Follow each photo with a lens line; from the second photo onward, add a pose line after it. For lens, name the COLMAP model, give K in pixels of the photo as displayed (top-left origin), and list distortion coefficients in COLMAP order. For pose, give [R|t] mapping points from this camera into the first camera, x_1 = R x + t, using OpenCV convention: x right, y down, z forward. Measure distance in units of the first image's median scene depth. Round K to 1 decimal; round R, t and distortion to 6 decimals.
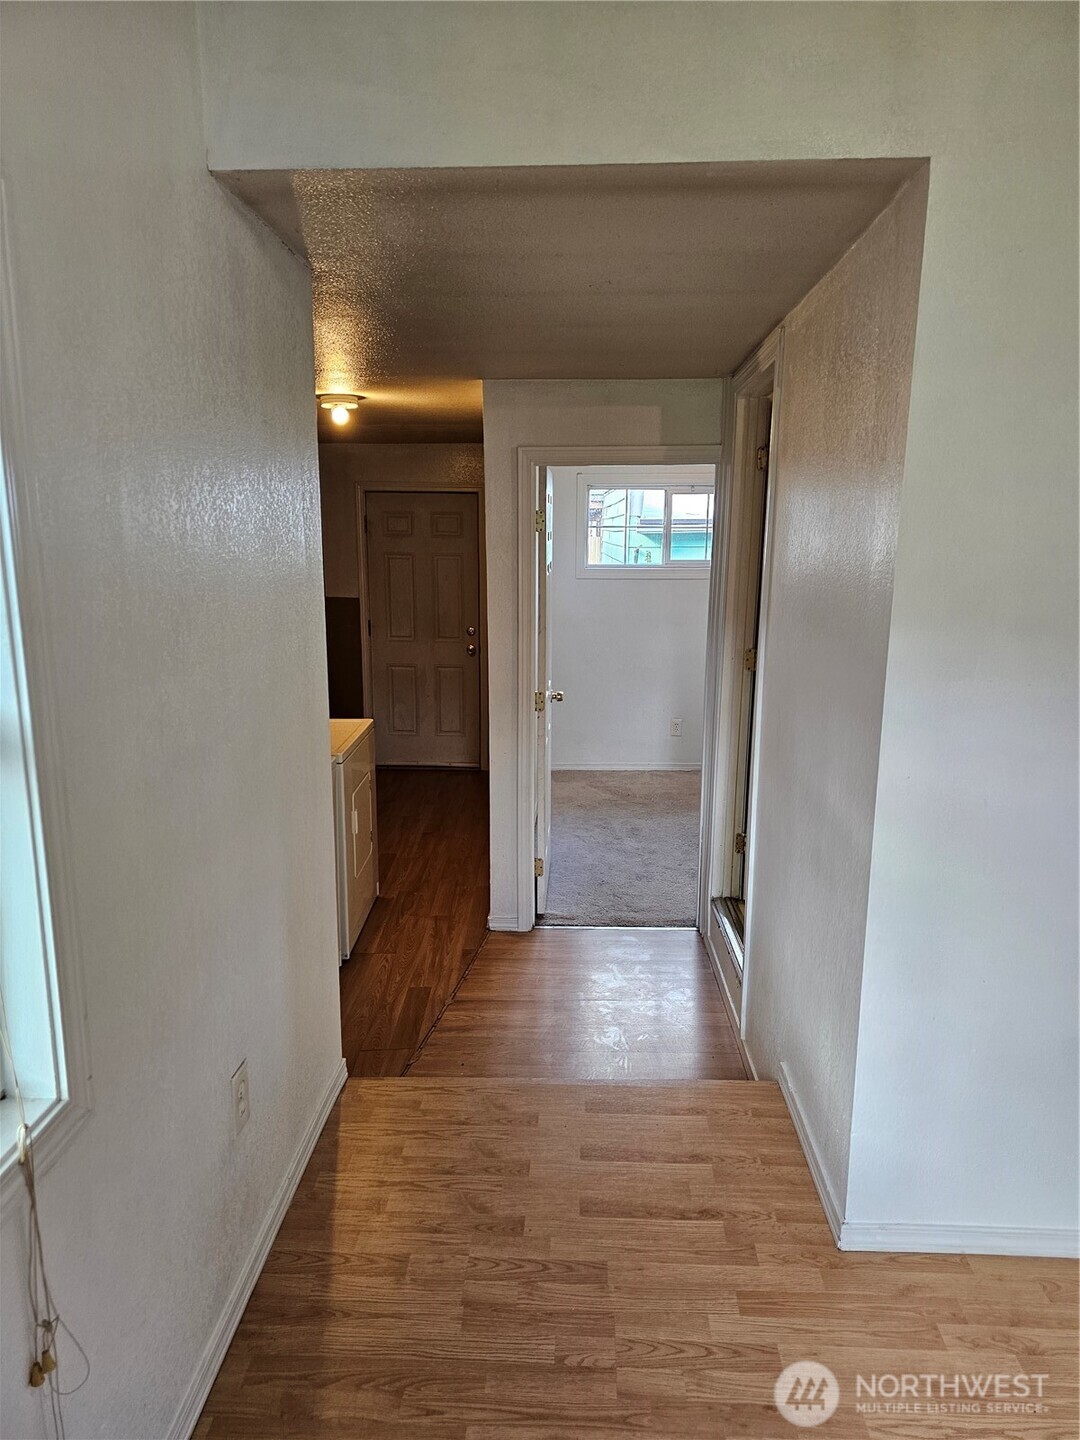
lens RADIAL K [[965.2, 0, 537.7], [0, 965.2, 720.8], [0, 0, 1]] dist [0.068599, -0.053777]
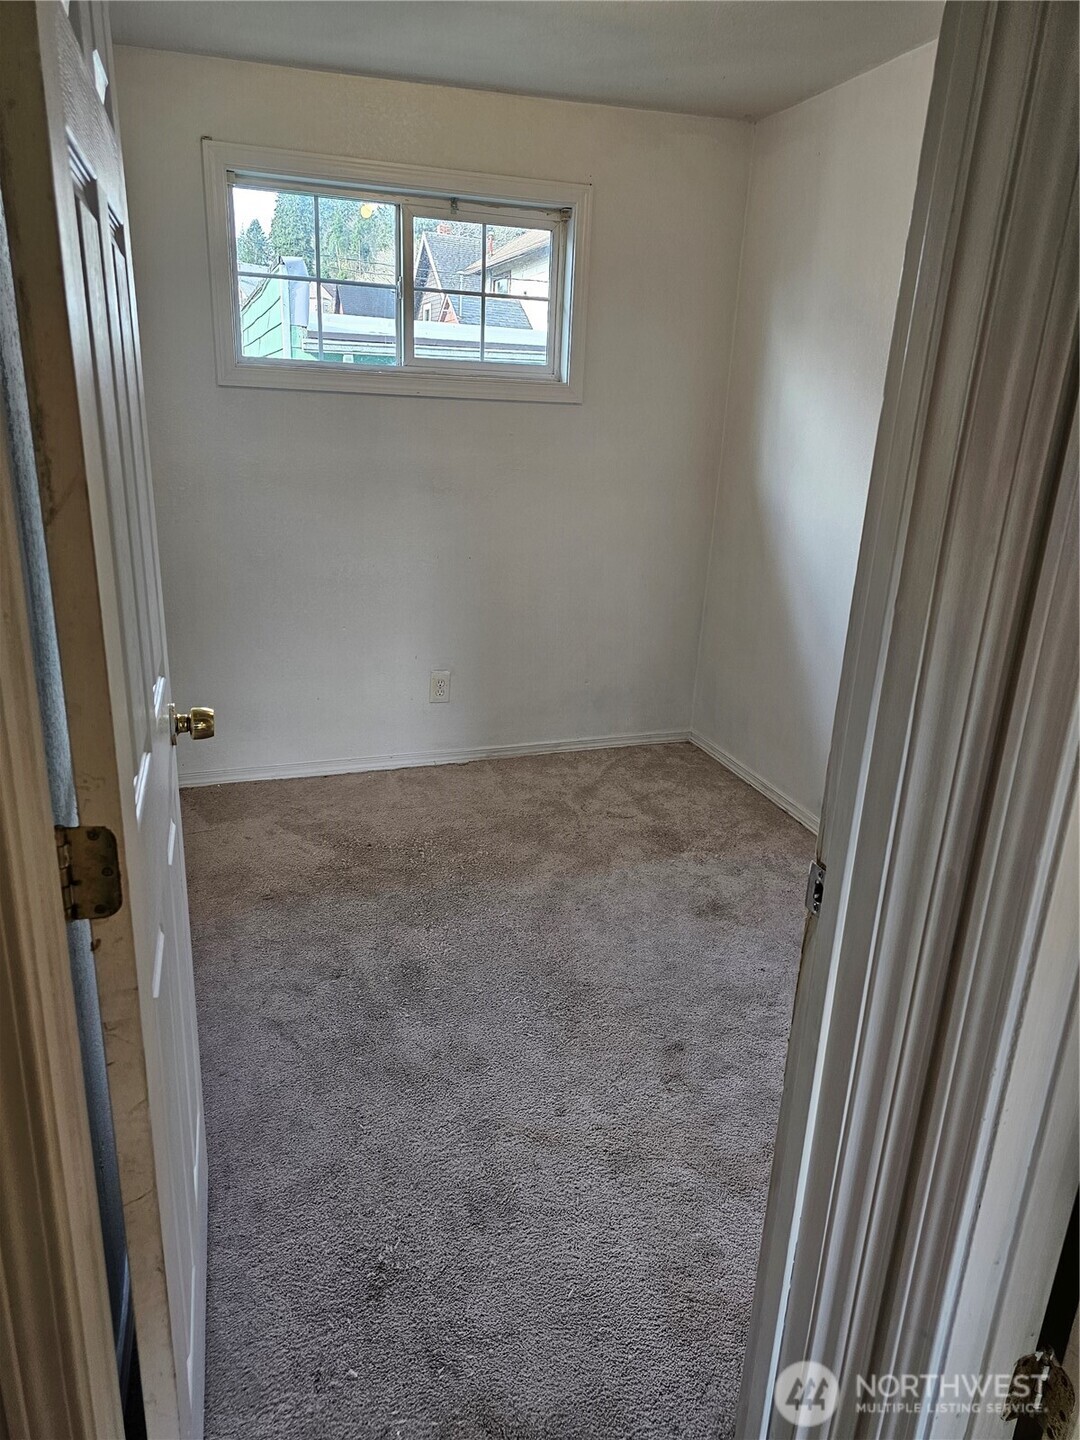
lens RADIAL K [[965.2, 0, 543.4], [0, 965.2, 716.4], [0, 0, 1]] dist [0.068599, -0.053777]
pose [[0.937018, -0.075324, 0.341063, 0.014557], [0.031635, 0.990759, 0.131896, -0.048959], [-0.347846, -0.112799, 0.930742, 0.520042]]
